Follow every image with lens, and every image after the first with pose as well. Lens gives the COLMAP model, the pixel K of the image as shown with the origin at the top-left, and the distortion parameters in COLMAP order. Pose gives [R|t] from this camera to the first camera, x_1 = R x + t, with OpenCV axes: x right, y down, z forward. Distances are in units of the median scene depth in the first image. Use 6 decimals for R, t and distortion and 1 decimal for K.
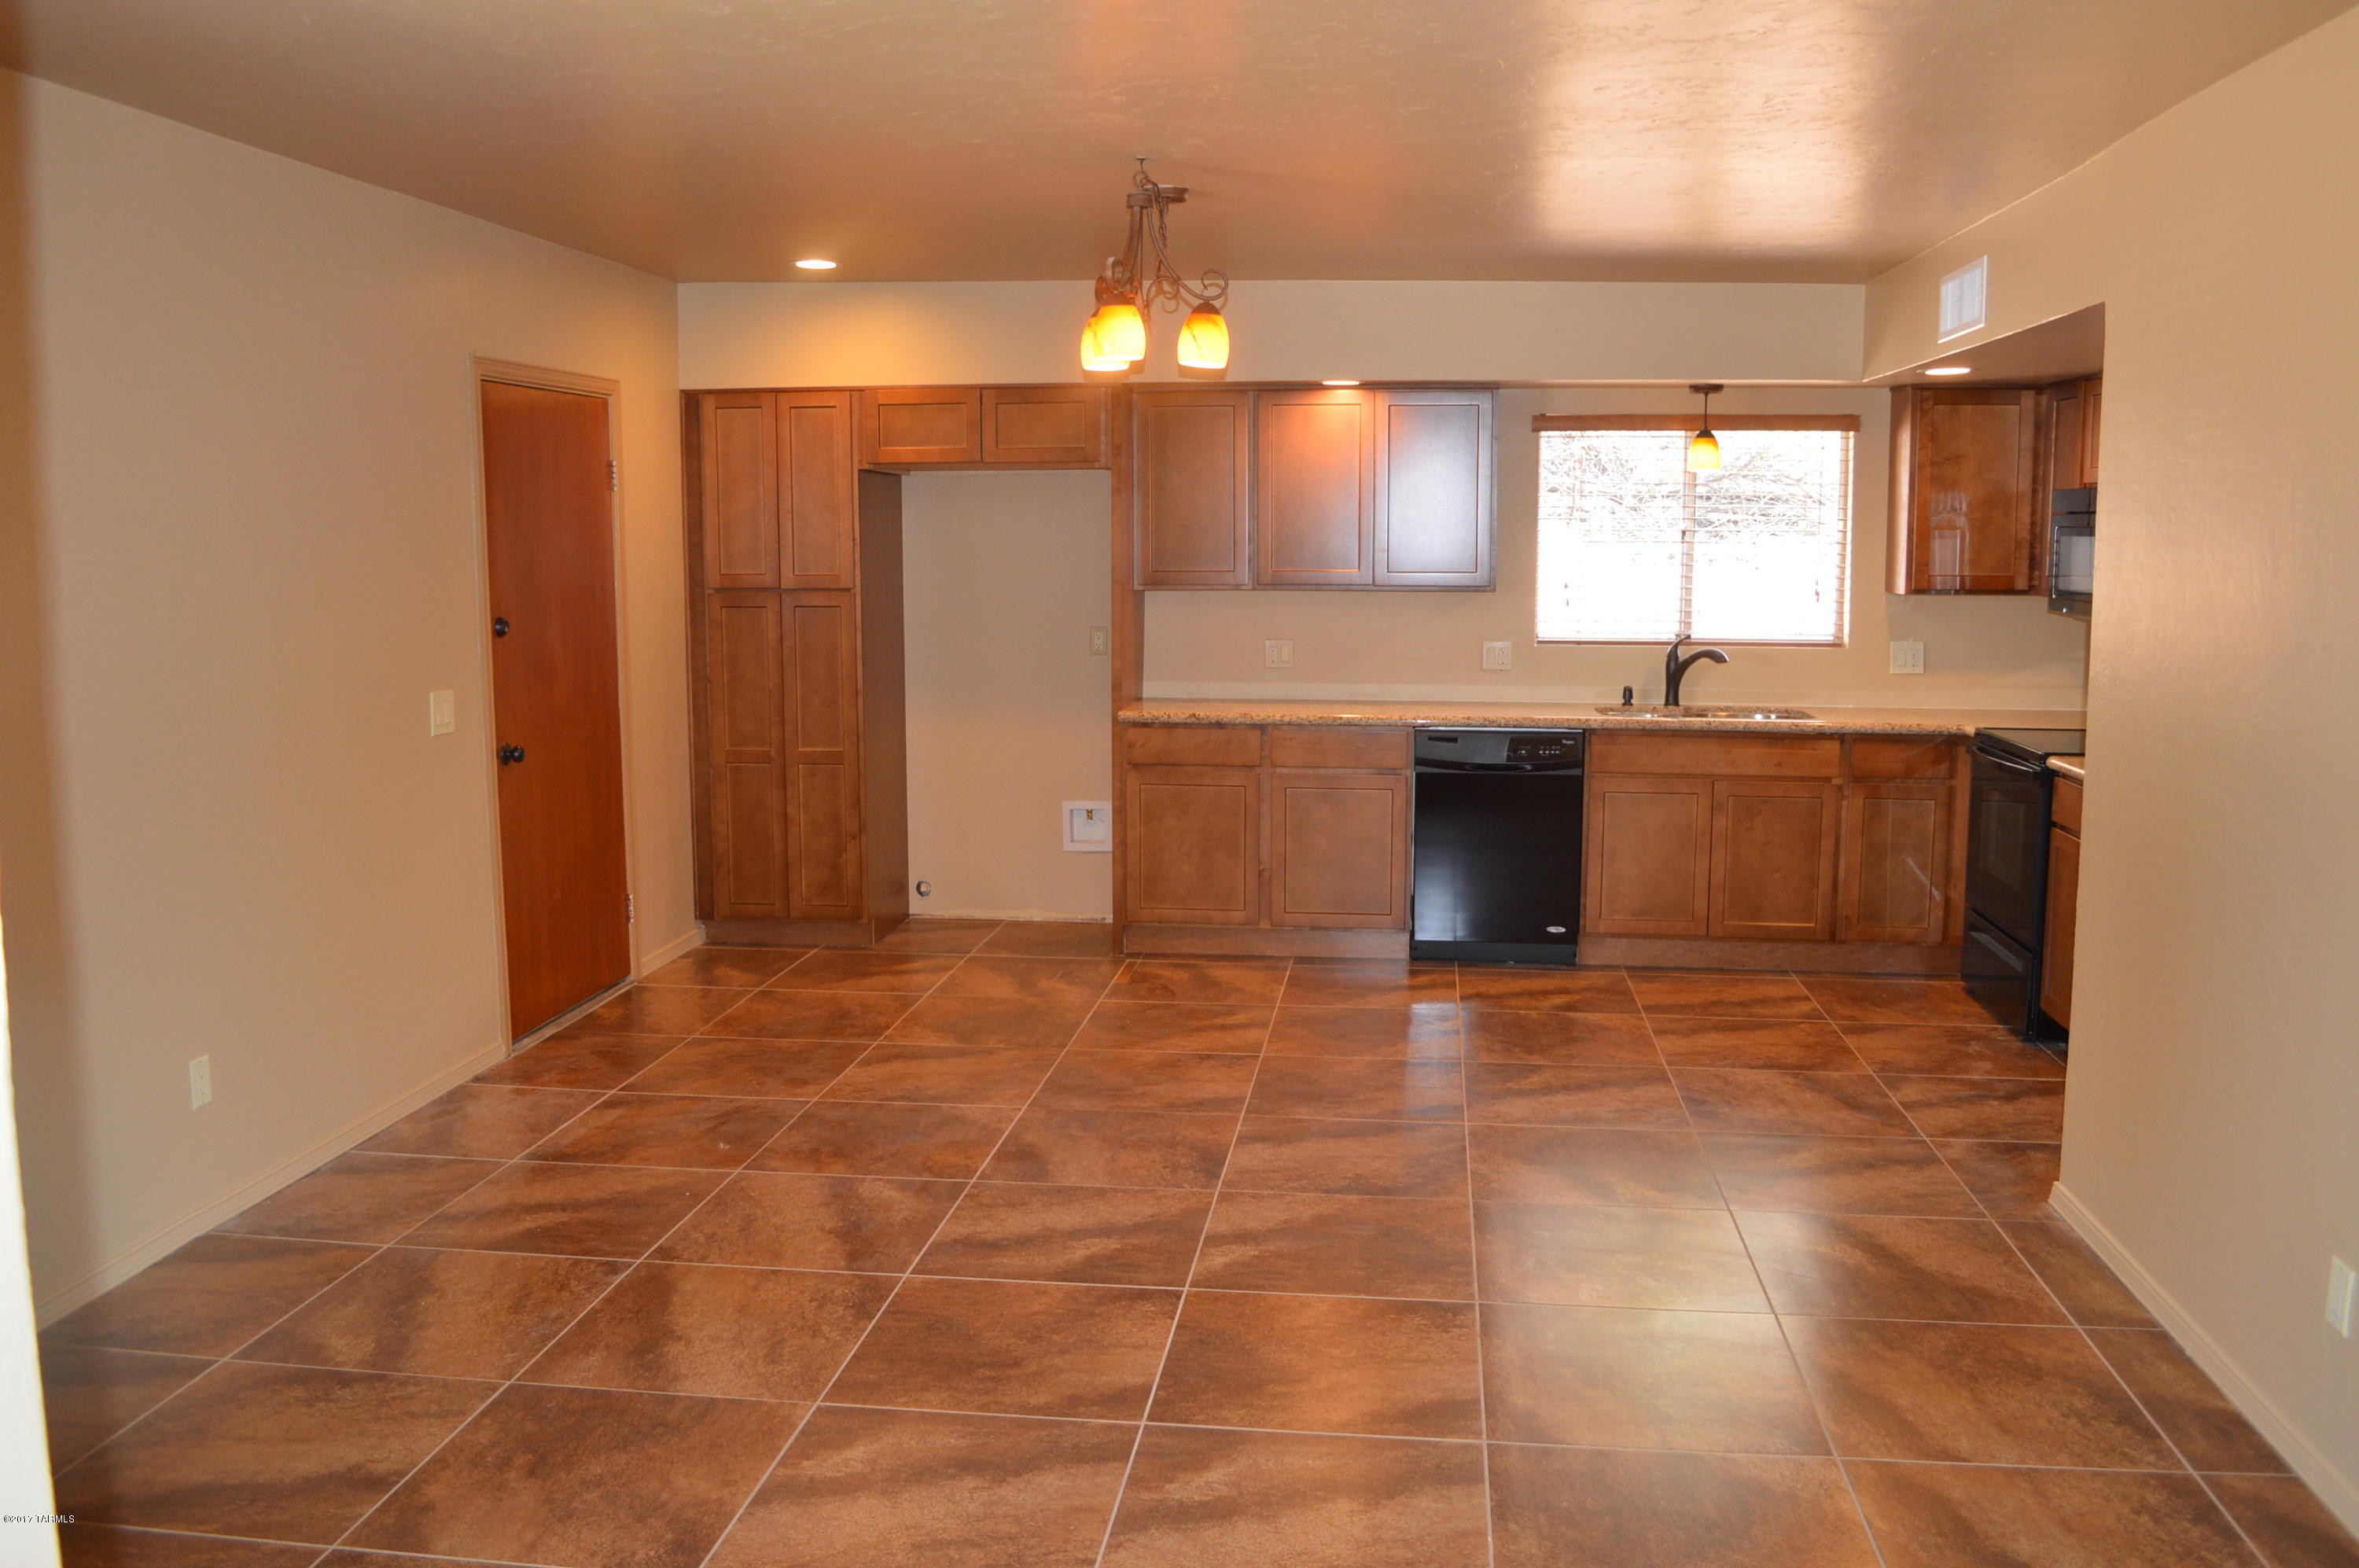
lens RADIAL K [[1887.7, 0, 1188.7], [0, 1887.7, 773.5], [0, 0, 1]] dist [-0.079499, 0.006035]
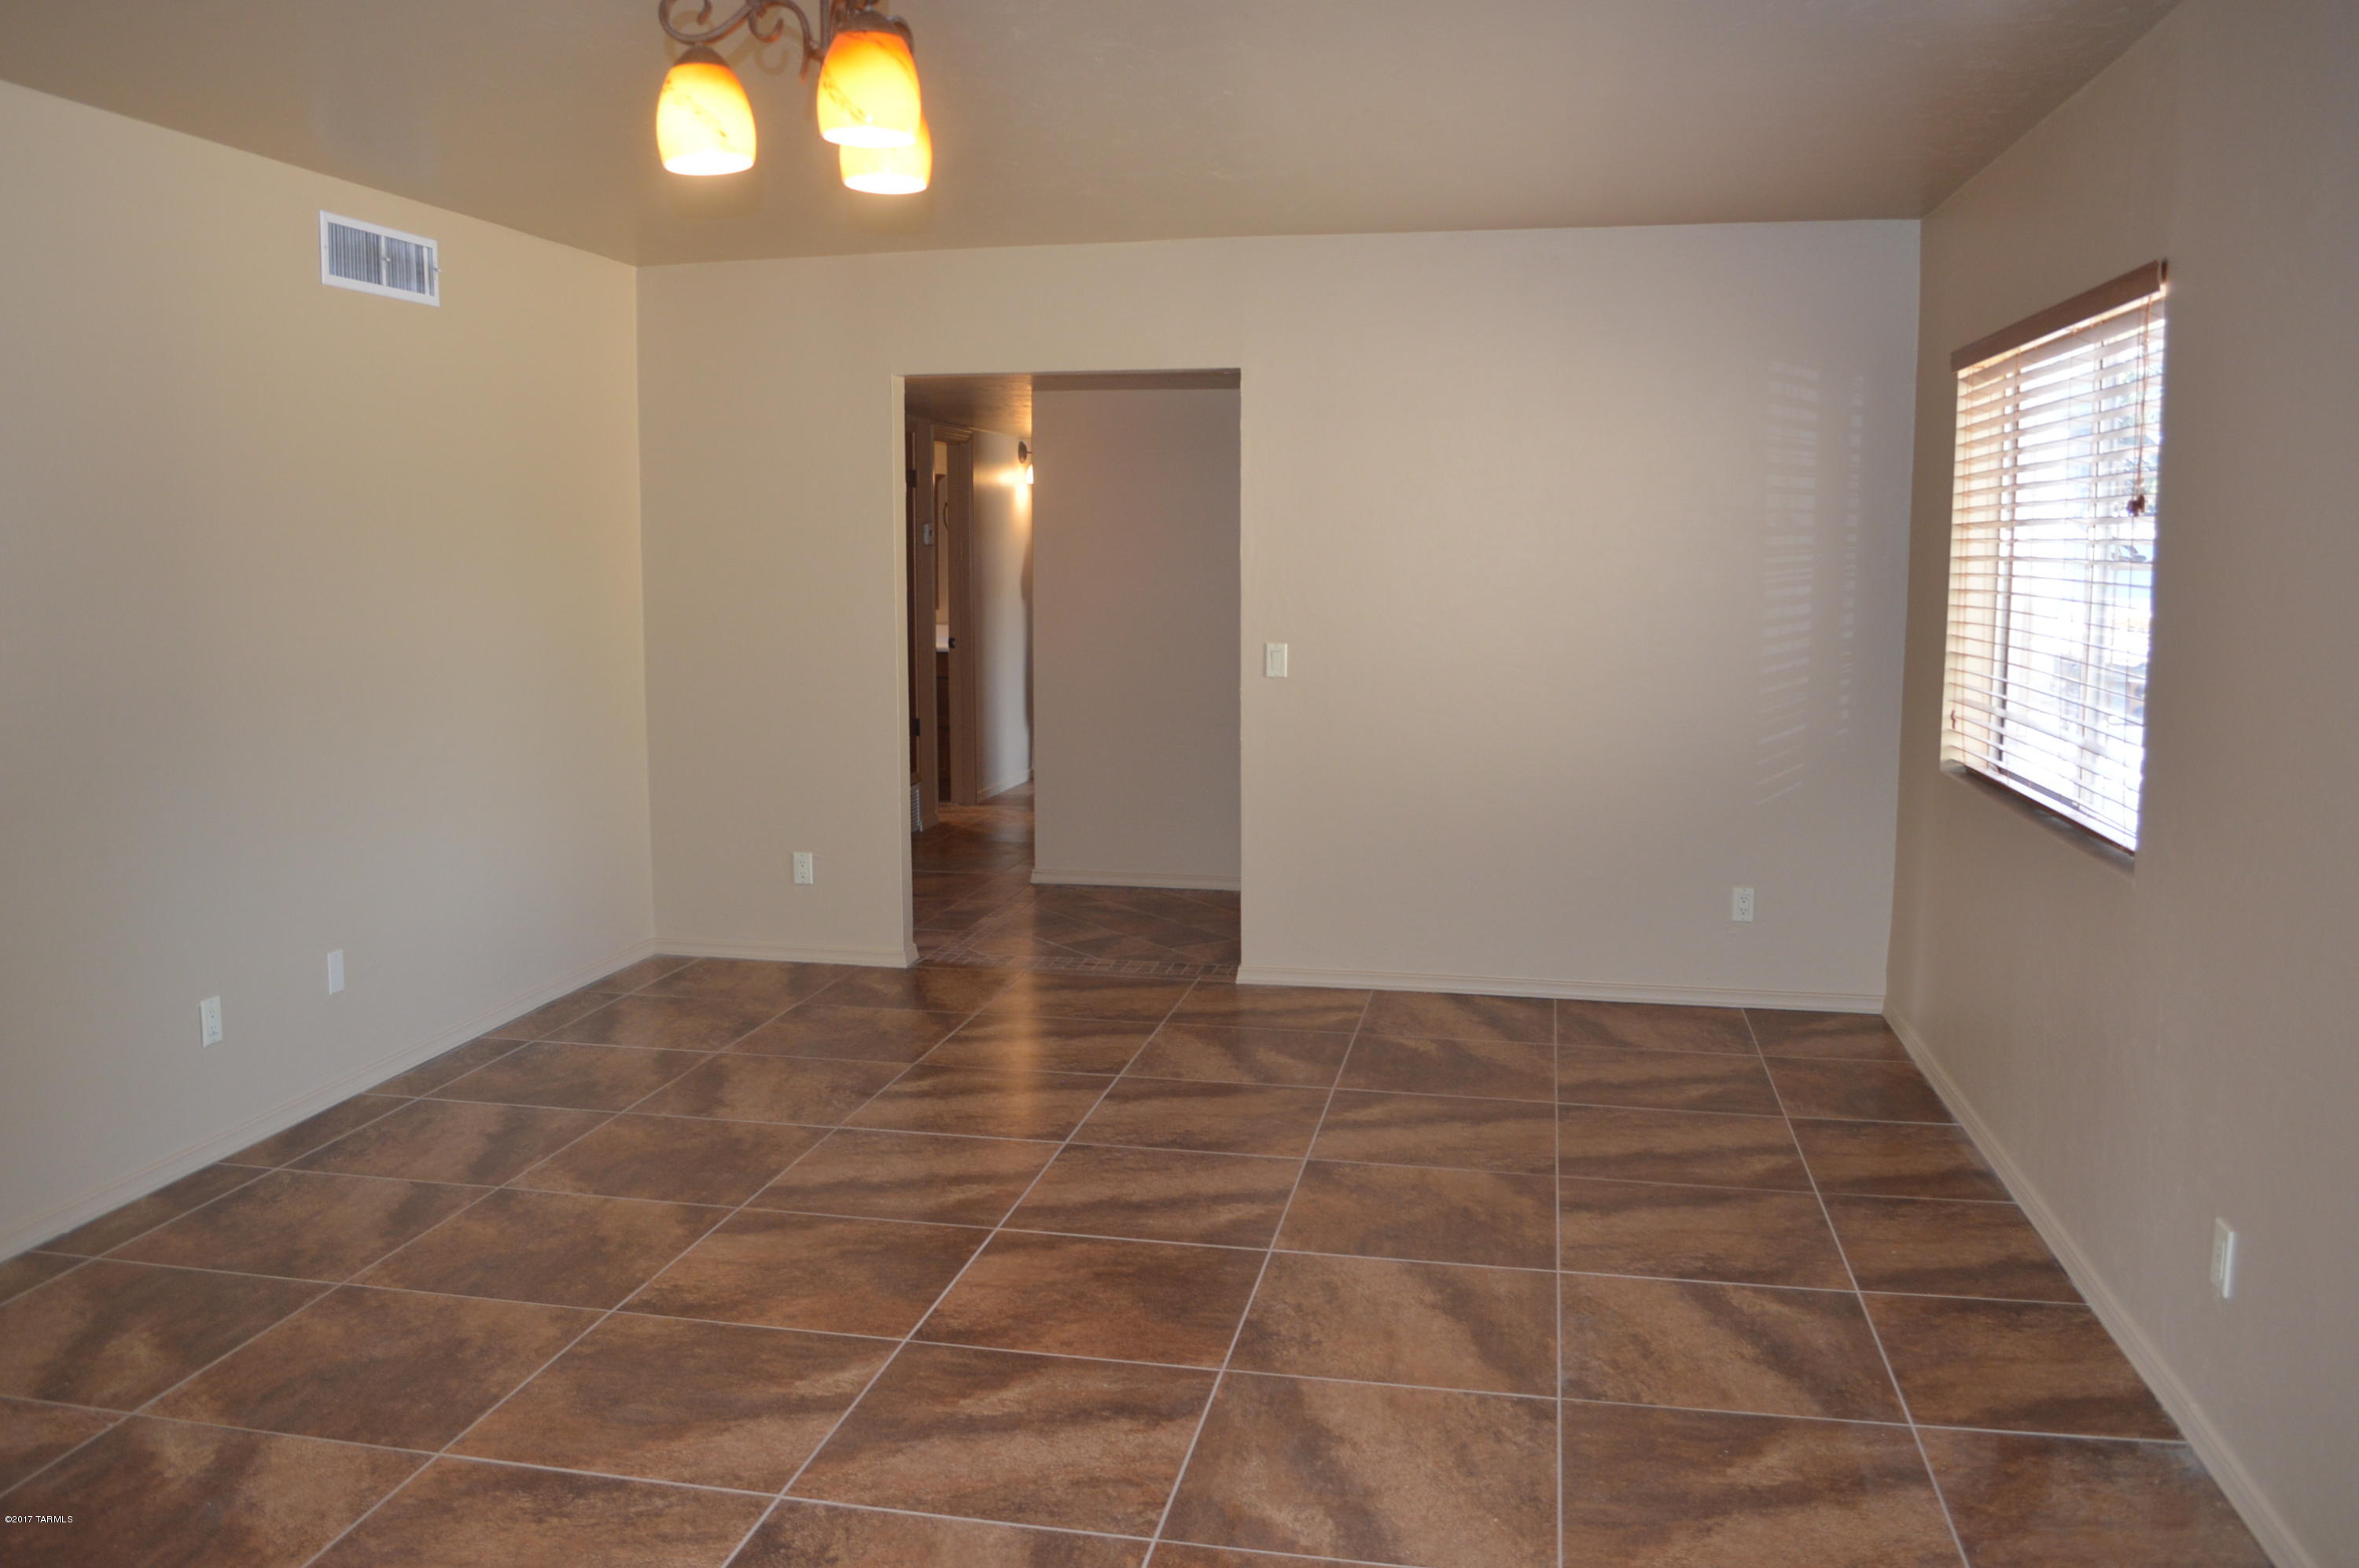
lens RADIAL K [[1887.7, 0, 1184.9], [0, 1887.7, 794.5], [0, 0, 1]] dist [-0.079499, 0.006035]
pose [[-0.997963, -0.010475, 0.062931, -0.136440], [0.006284, 0.965490, 0.260364, -0.151823], [-0.063486, 0.260229, -0.963457, 1.294413]]
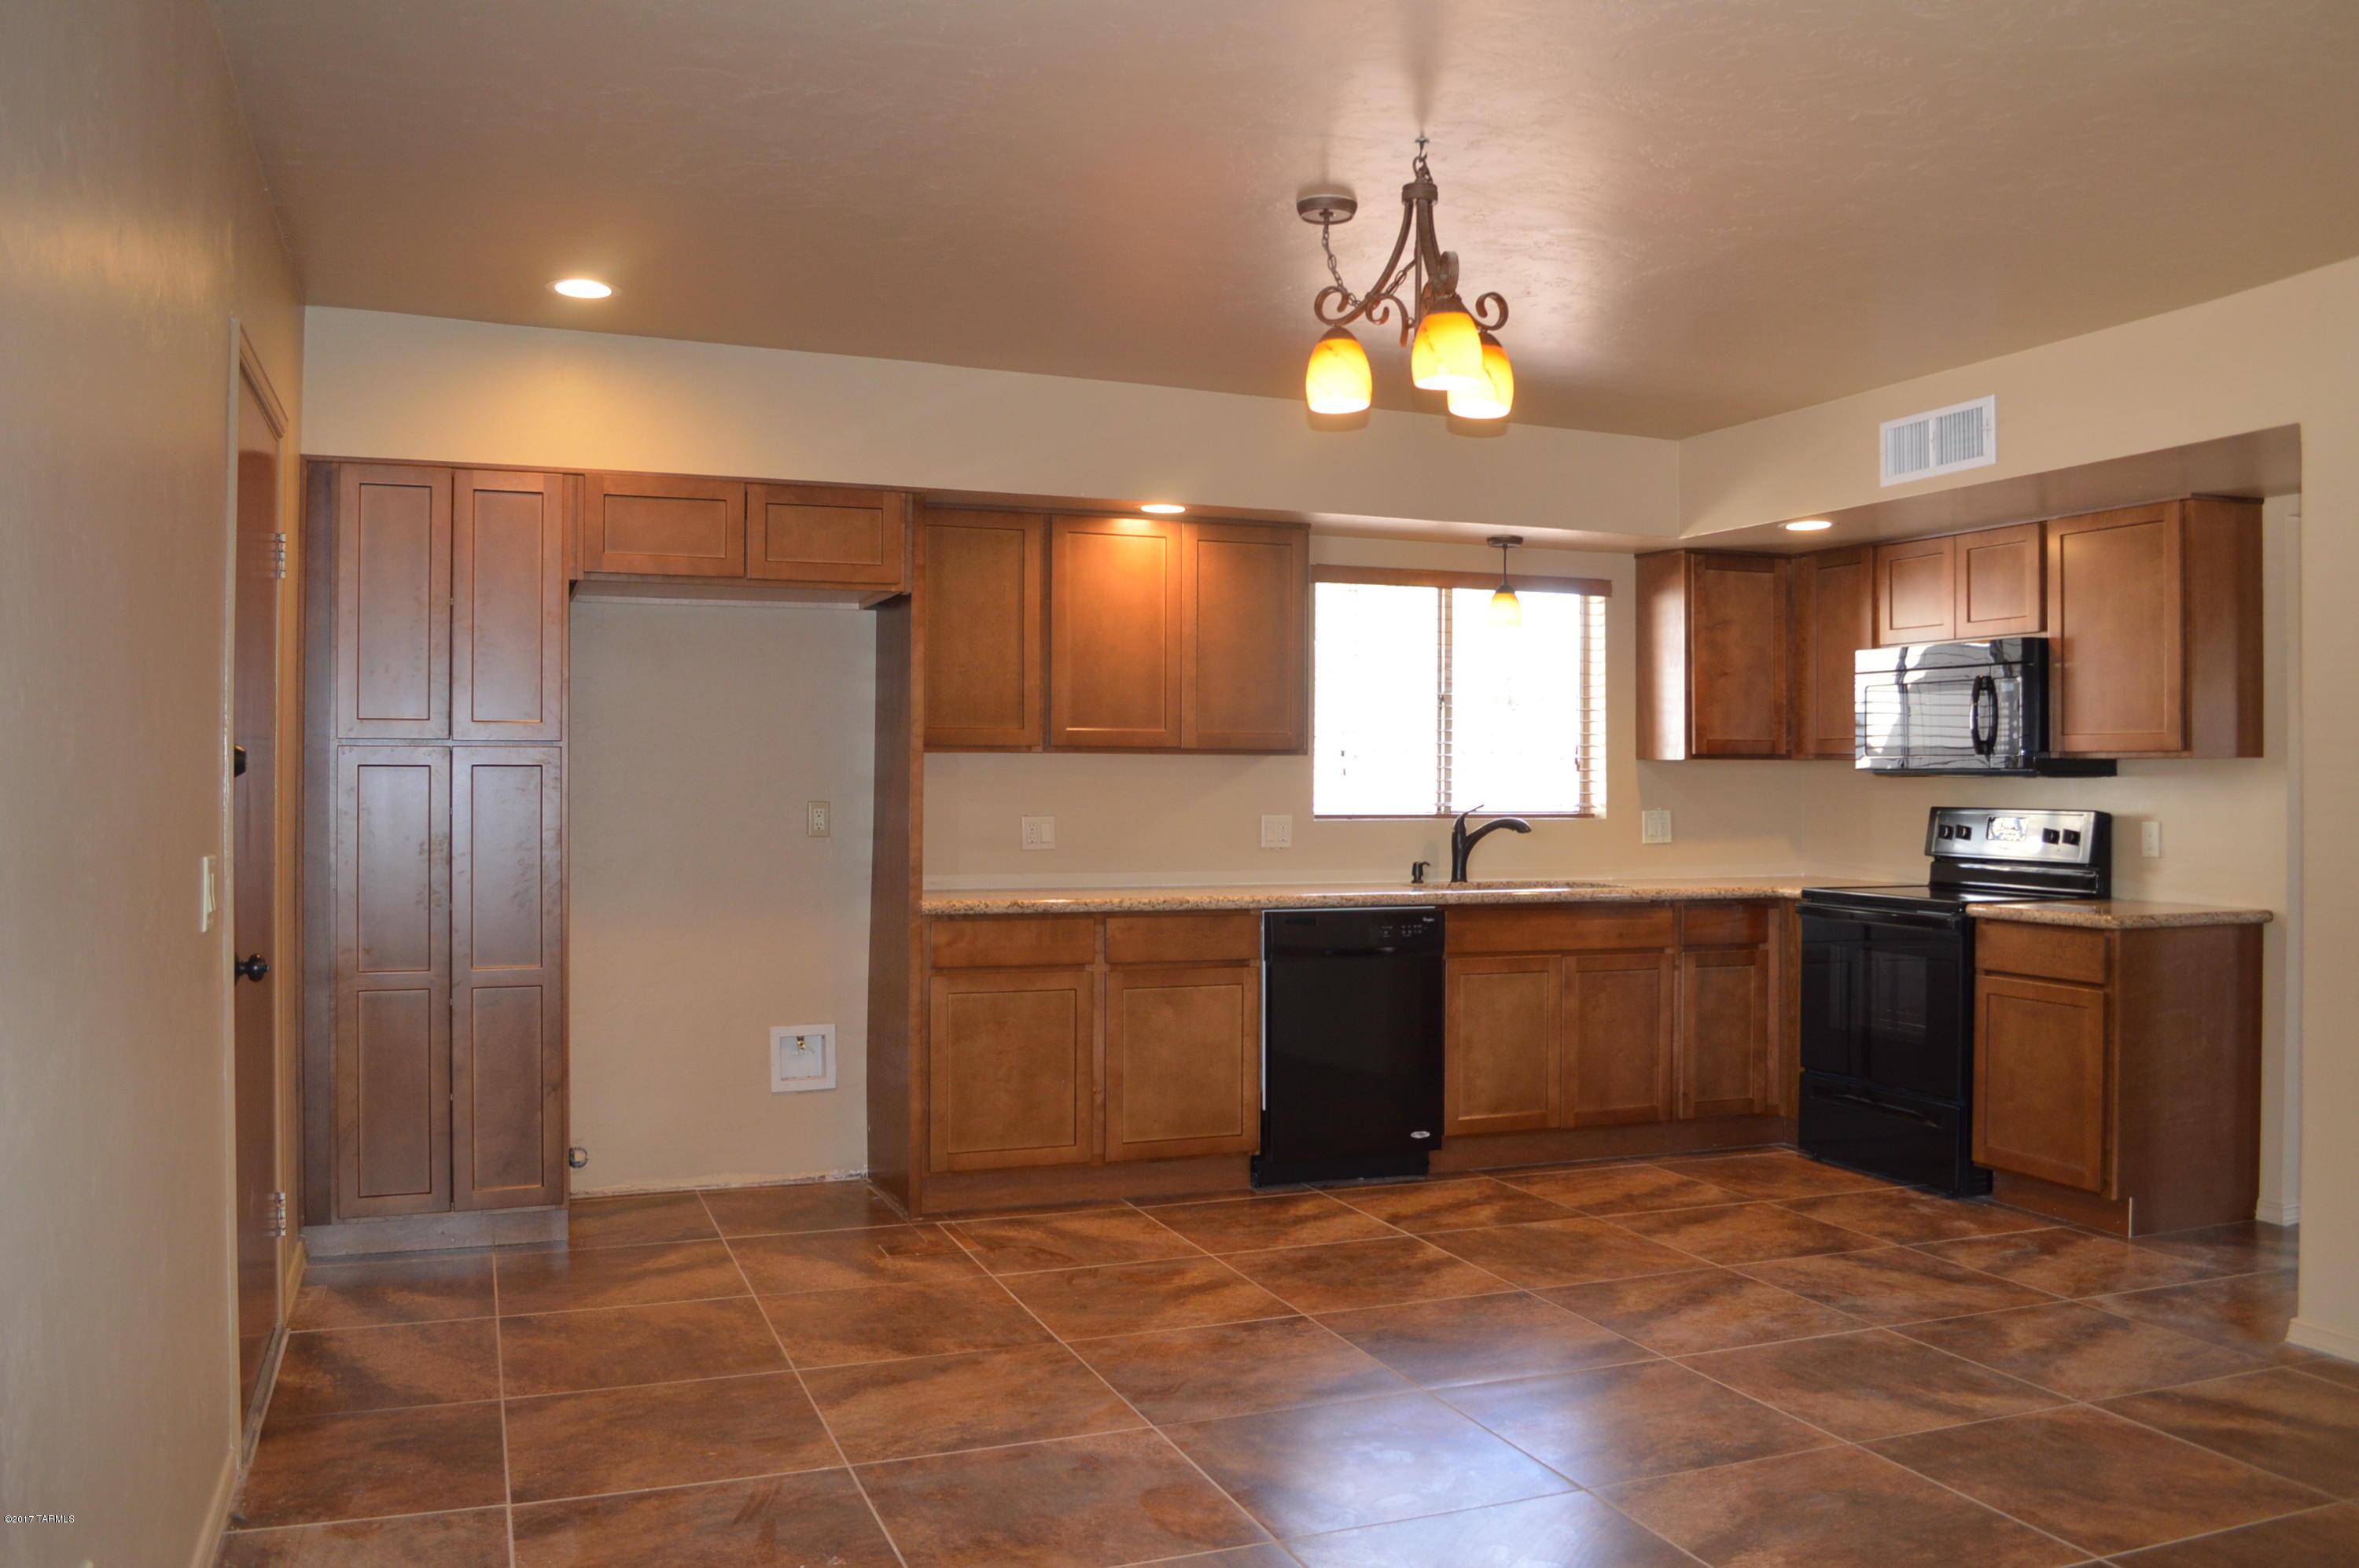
lens RADIAL K [[1887.7, 0, 1192.4], [0, 1887.7, 776.5], [0, 0, 1]] dist [-0.079499, 0.006035]
pose [[0.878447, 0.005589, 0.477807, -0.397575], [0.054985, 0.992107, -0.112695, 0.012602], [-0.474665, 0.125269, 0.871206, 0.329305]]
